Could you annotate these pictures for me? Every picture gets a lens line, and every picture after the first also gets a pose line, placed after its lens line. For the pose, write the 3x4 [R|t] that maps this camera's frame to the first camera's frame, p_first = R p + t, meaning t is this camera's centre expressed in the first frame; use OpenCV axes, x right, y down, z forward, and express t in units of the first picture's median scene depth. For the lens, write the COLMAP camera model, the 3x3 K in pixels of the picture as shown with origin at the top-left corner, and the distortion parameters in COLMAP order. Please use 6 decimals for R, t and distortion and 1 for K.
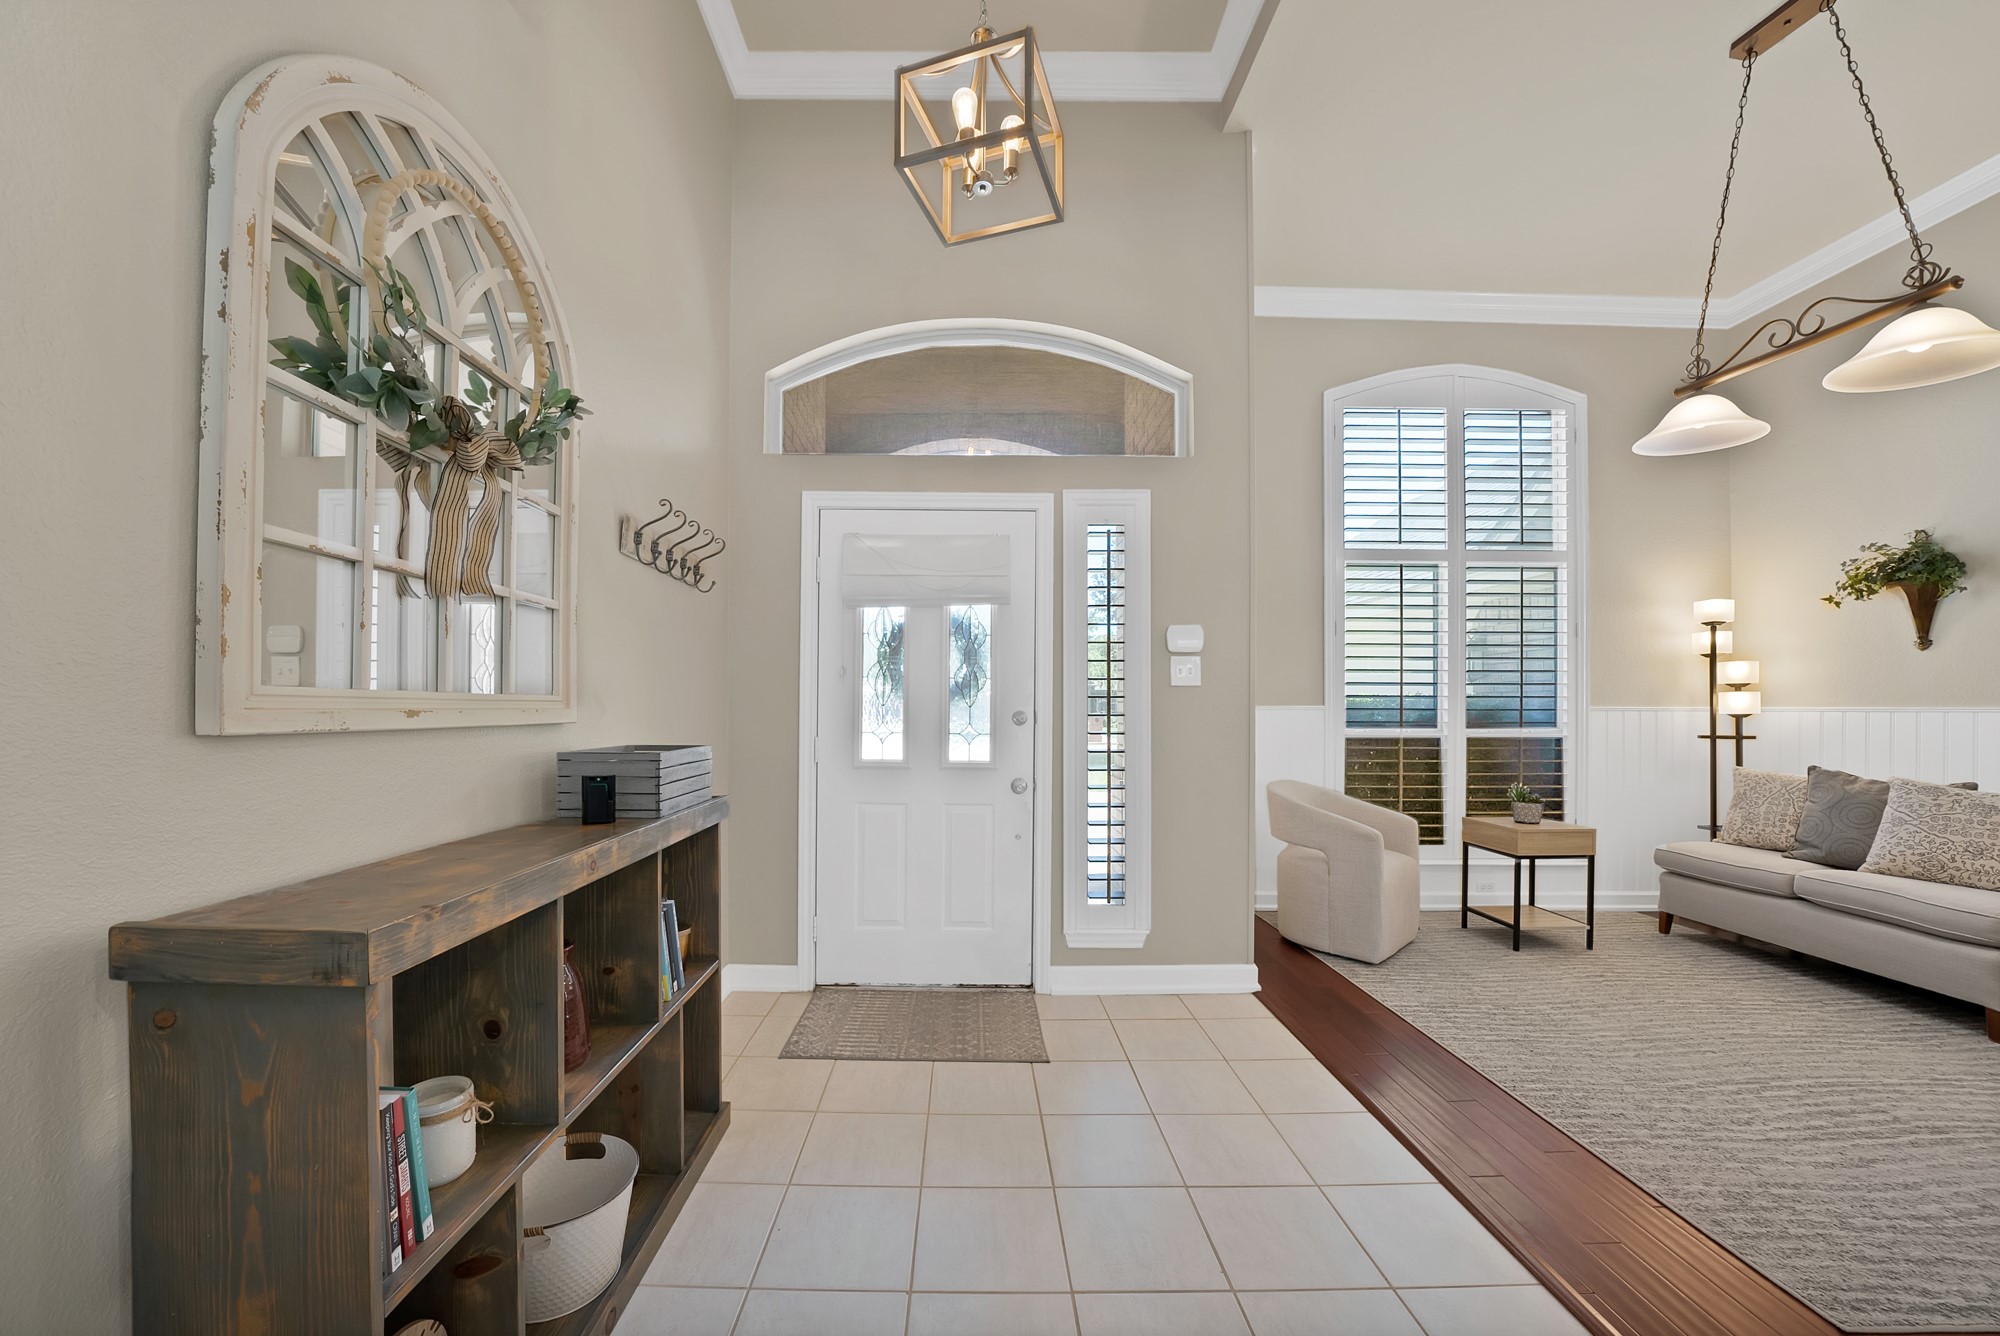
lens RADIAL K [[729.2, 0, 956.0], [0, 729.2, 705.5], [0, 0, 1]] dist [-0.031800, 0.004348]
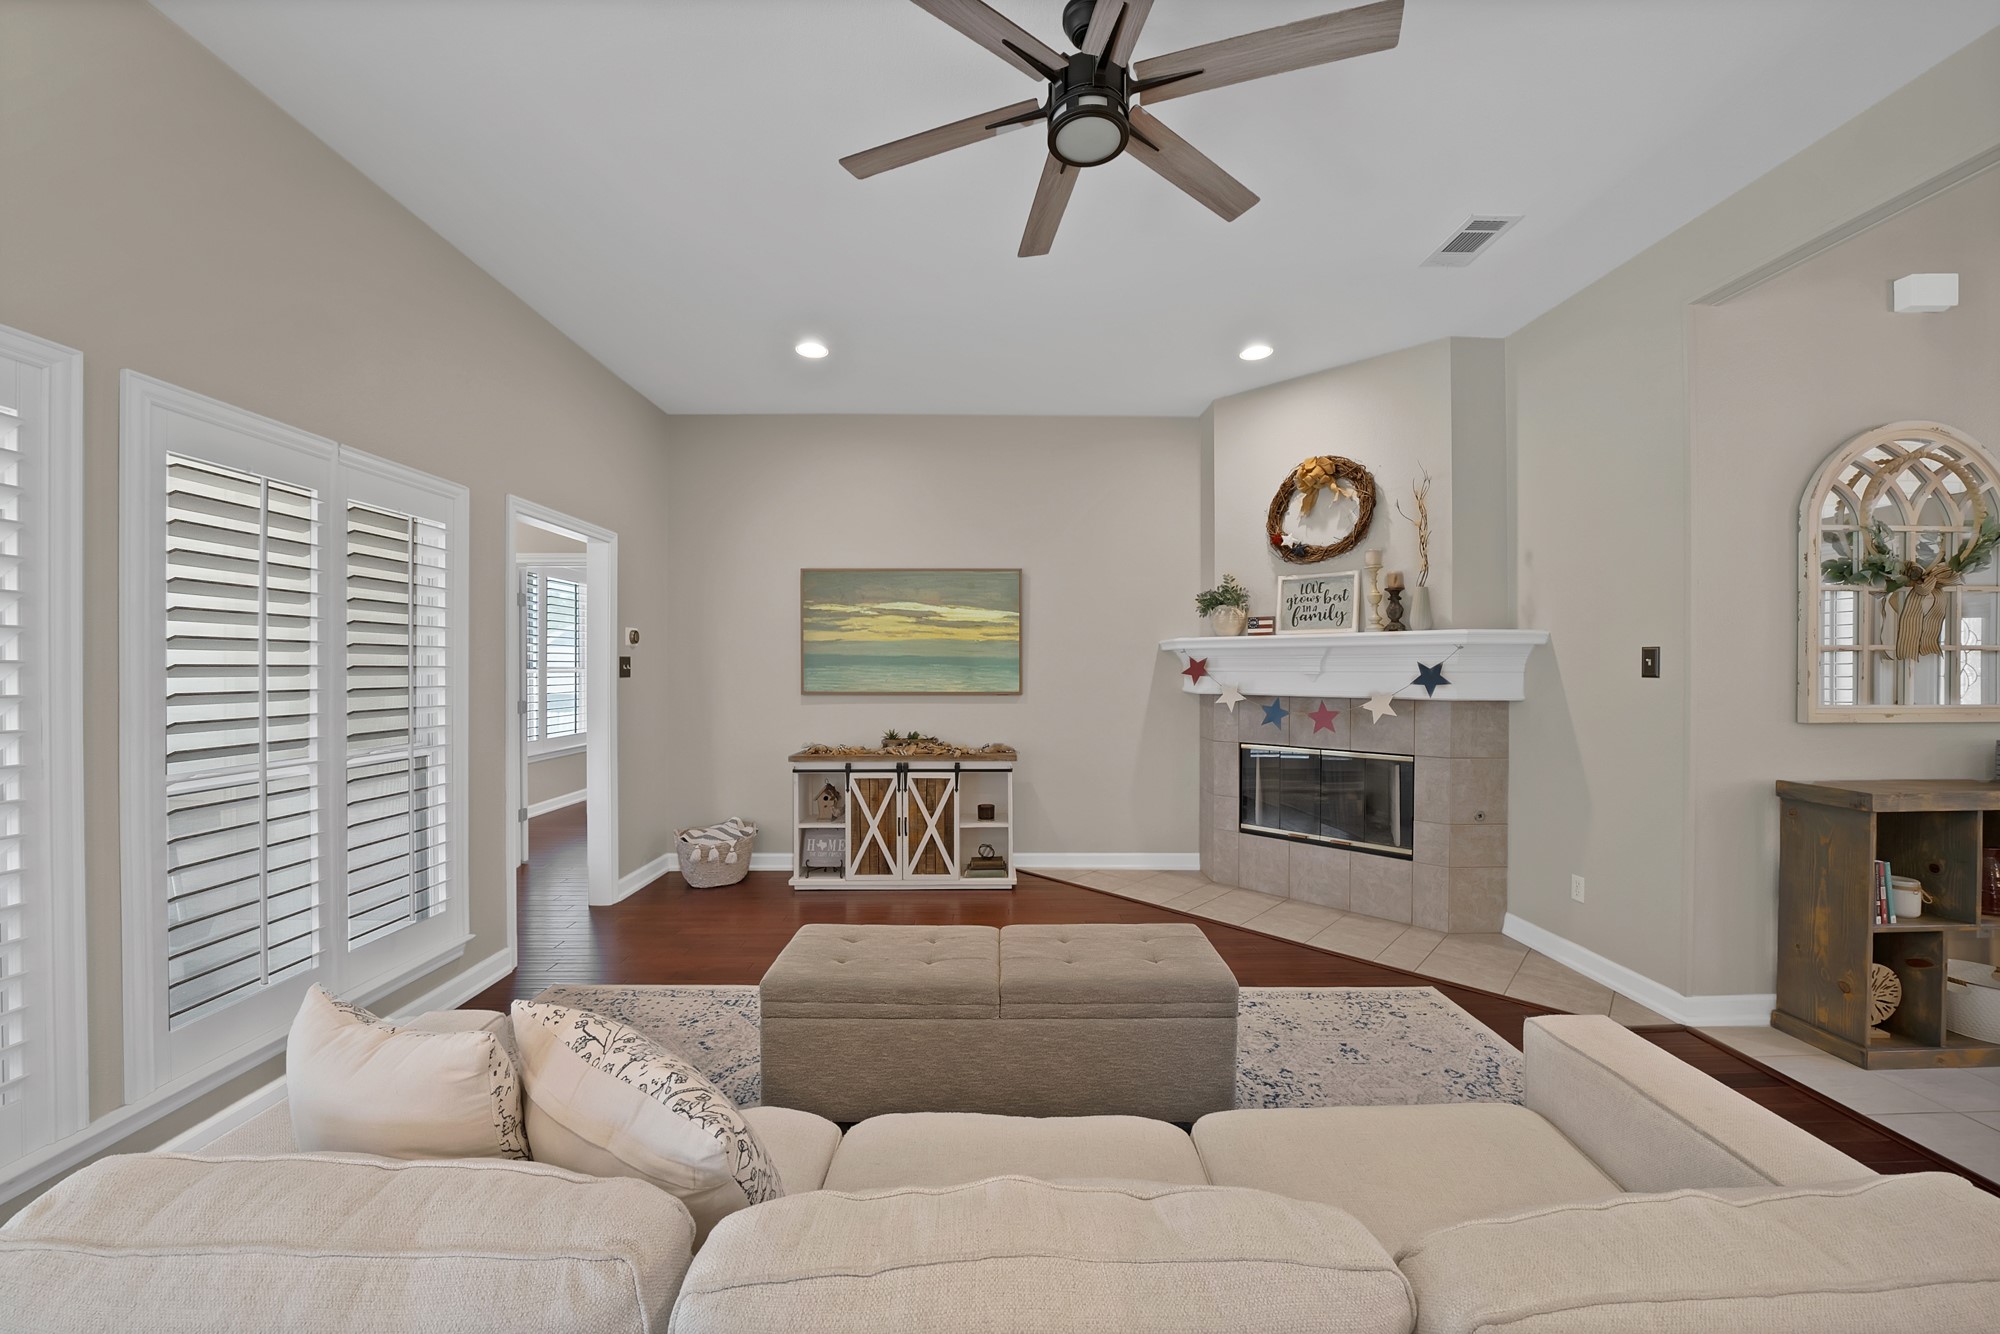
lens RADIAL K [[723.4, 0, 1012.8], [0, 723.4, 671.4], [0, 0, 1]] dist [-0.028875, 0.003022]
pose [[0.034277, 0.000934, -0.999412, 0.468939], [0.004498, 0.999989, 0.001089, -0.050591], [0.999402, -0.004533, 0.034273, -0.643485]]
